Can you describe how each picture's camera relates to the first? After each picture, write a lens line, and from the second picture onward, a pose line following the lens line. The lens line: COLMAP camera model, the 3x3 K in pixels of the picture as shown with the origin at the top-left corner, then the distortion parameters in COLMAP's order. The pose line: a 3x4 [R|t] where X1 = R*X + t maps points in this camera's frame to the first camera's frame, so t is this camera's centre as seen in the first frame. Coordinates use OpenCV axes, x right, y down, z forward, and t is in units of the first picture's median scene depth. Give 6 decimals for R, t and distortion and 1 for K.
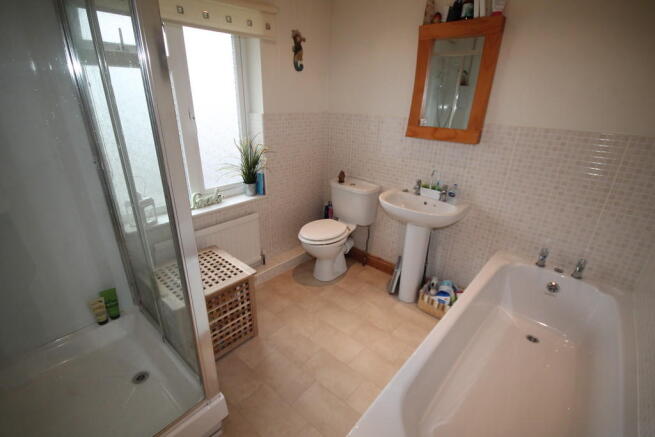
lens RADIAL K [[307.3, 0, 326.6], [0, 307.3, 217.3], [0, 0, 1]] dist [-0.003983, -0.000671]
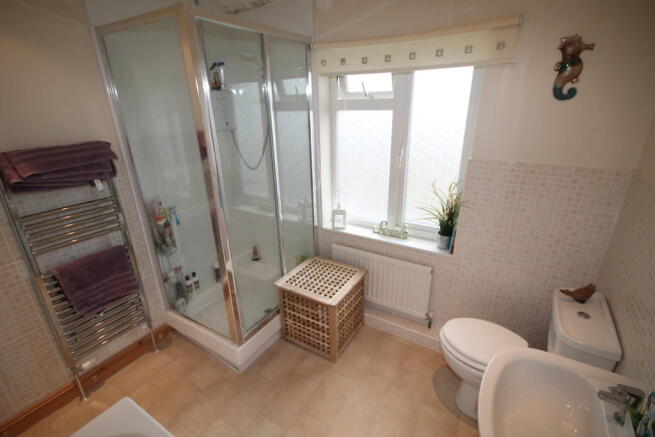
lens RADIAL K [[307.3, 0, 327.7], [0, 307.3, 221.4], [0, 0, 1]] dist [-0.003983, -0.000671]
pose [[0.177147, 0.327441, -0.928117, 0.497431], [-0.355042, 0.900793, 0.250035, -0.256572], [0.917913, 0.285228, 0.275828, 0.492973]]
